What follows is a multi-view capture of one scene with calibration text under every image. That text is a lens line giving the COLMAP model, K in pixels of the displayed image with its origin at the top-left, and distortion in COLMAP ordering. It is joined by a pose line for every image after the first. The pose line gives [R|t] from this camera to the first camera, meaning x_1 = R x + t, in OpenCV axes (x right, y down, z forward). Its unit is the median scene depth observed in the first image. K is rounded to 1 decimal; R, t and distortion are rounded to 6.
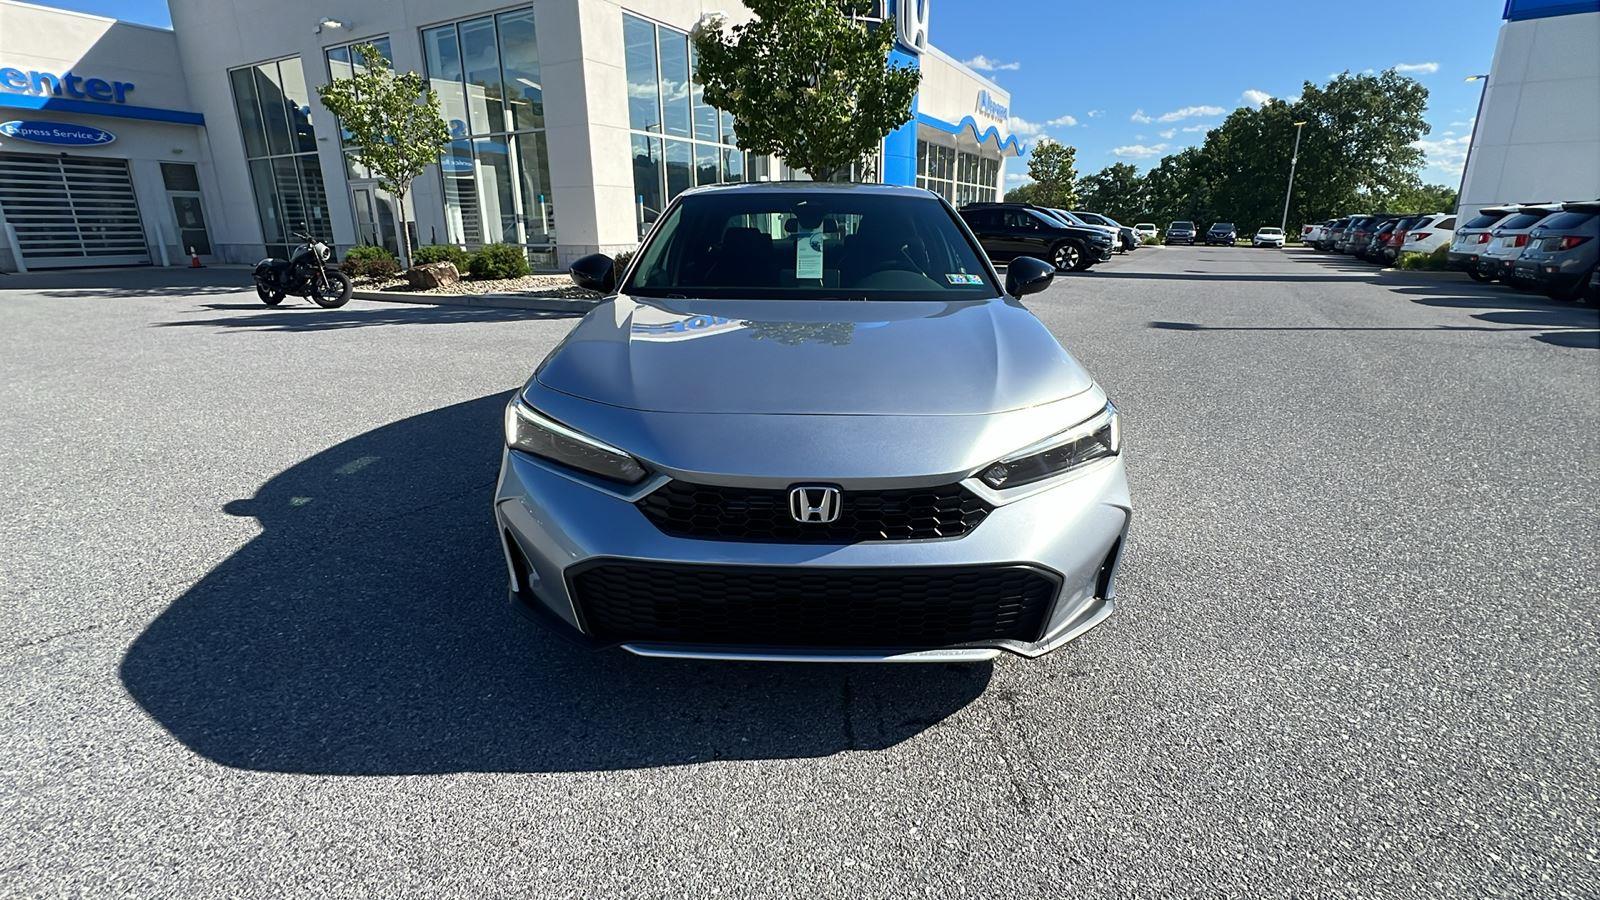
lens RADIAL K [[733.6, 0, 796.6], [0, 733.6, 450.5], [0, 0, 1]] dist [-0.003049, -0.000047]
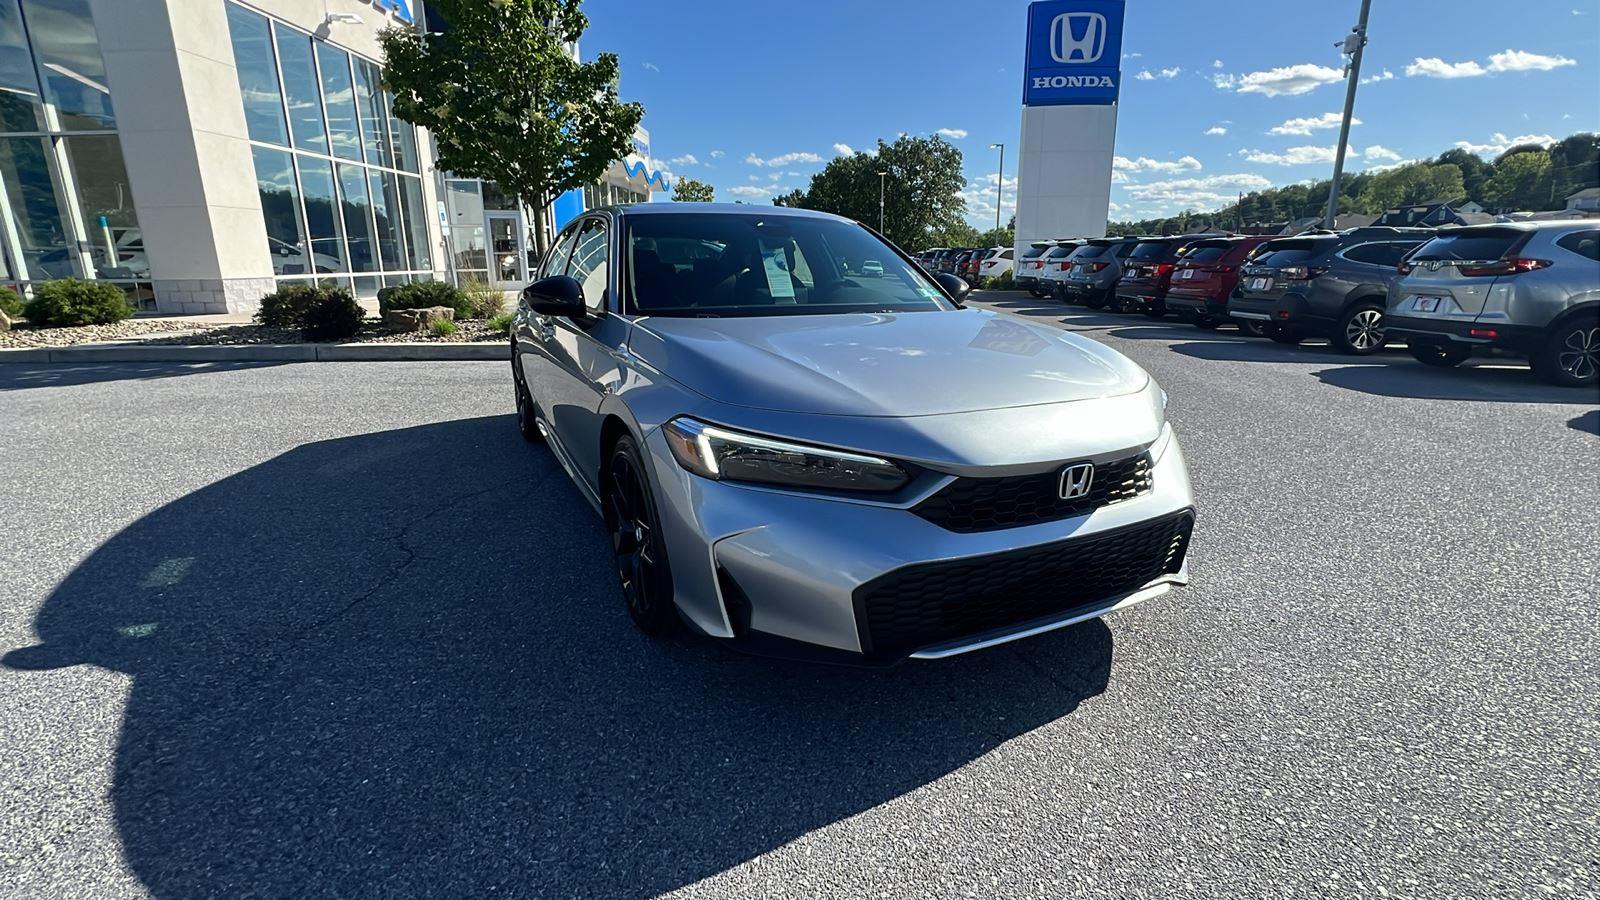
lens RADIAL K [[733.6, 0, 796.6], [0, 733.6, 450.5], [0, 0, 1]] dist [-0.003049, -0.000047]
pose [[0.889565, -0.116681, 0.441655, -0.066681], [0.134639, 0.990850, -0.009413, -0.001622], [-0.436515, 0.067837, 0.897136, 0.013800]]
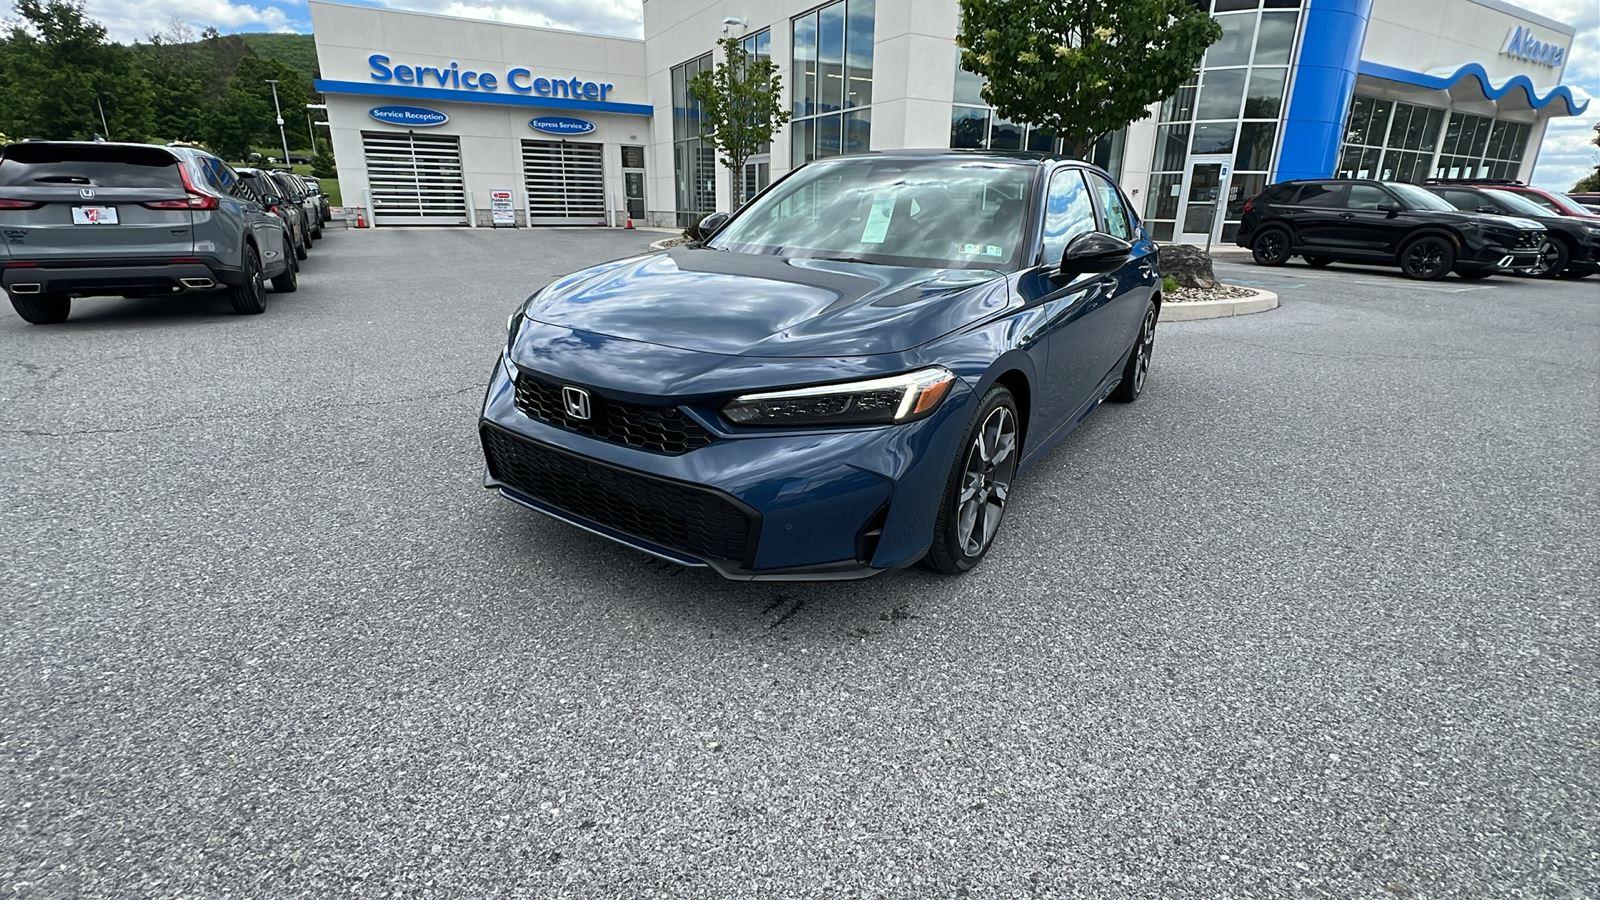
lens RADIAL K [[733.6, 0, 796.6], [0, 733.6, 450.5], [0, 0, 1]] dist [-0.003049, -0.000047]
pose [[0.855785, 0.181763, -0.484350, 0.124108], [-0.168777, 0.983113, 0.070728, -0.009094], [0.489027, 0.021219, 0.872011, 0.036827]]
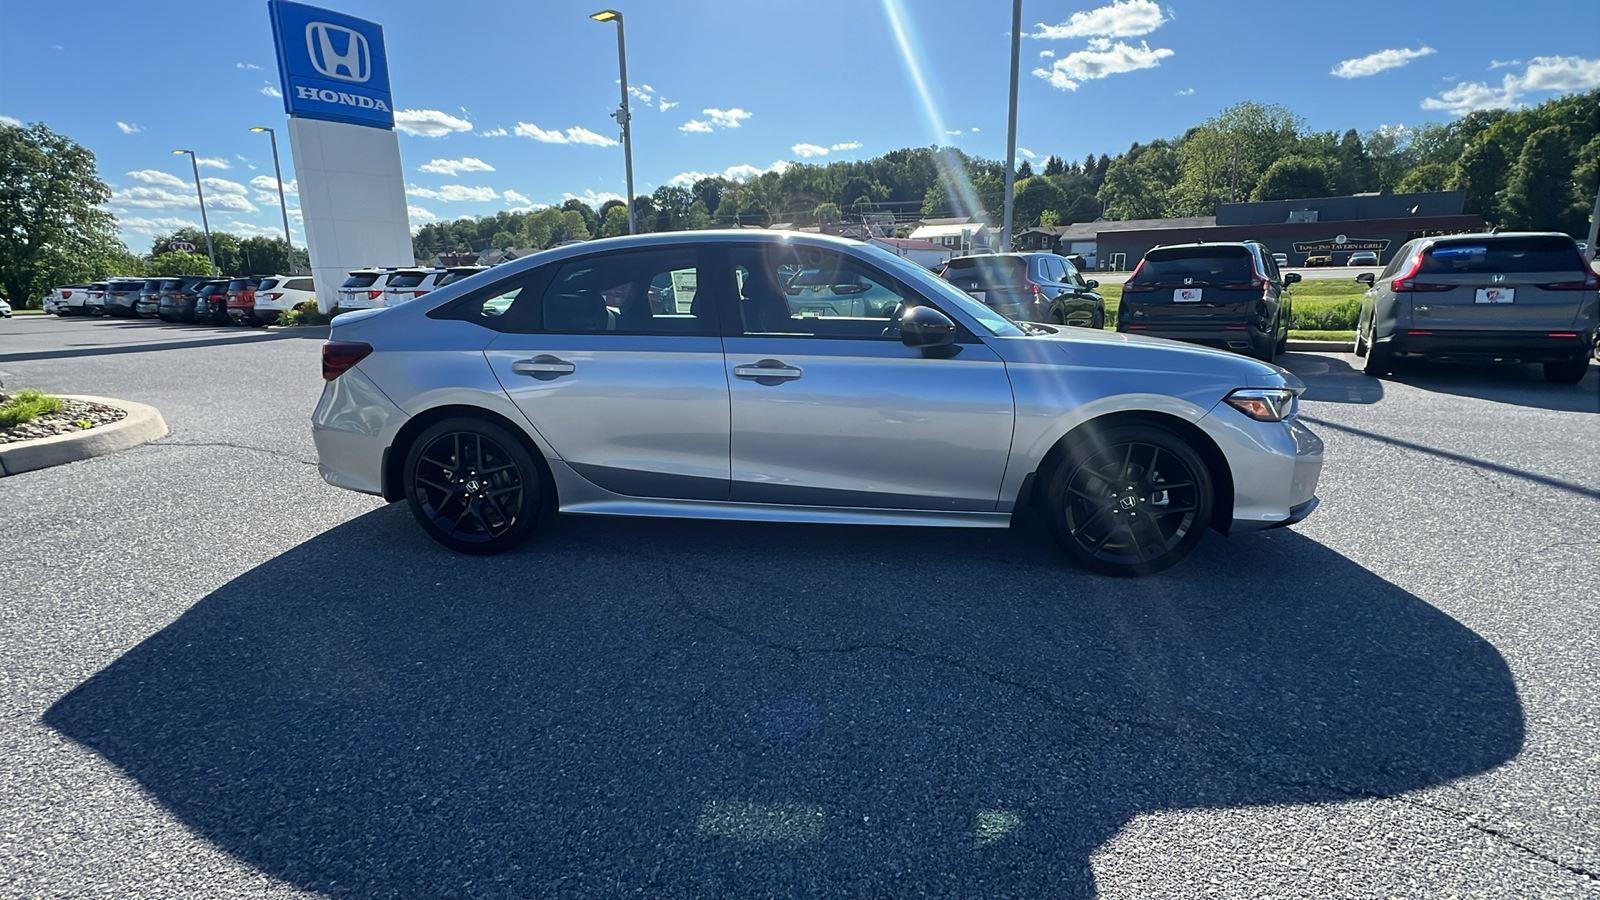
lens RADIAL K [[730.4, 0, 796.3], [0, 730.4, 449.8], [0, 0, 1]] dist [-0.001780, -0.000658]
pose [[0.106874, -0.225707, 0.968315, -0.181771], [0.302940, 0.934979, 0.184501, -0.048599], [-0.946998, 0.273624, 0.168301, 0.160000]]
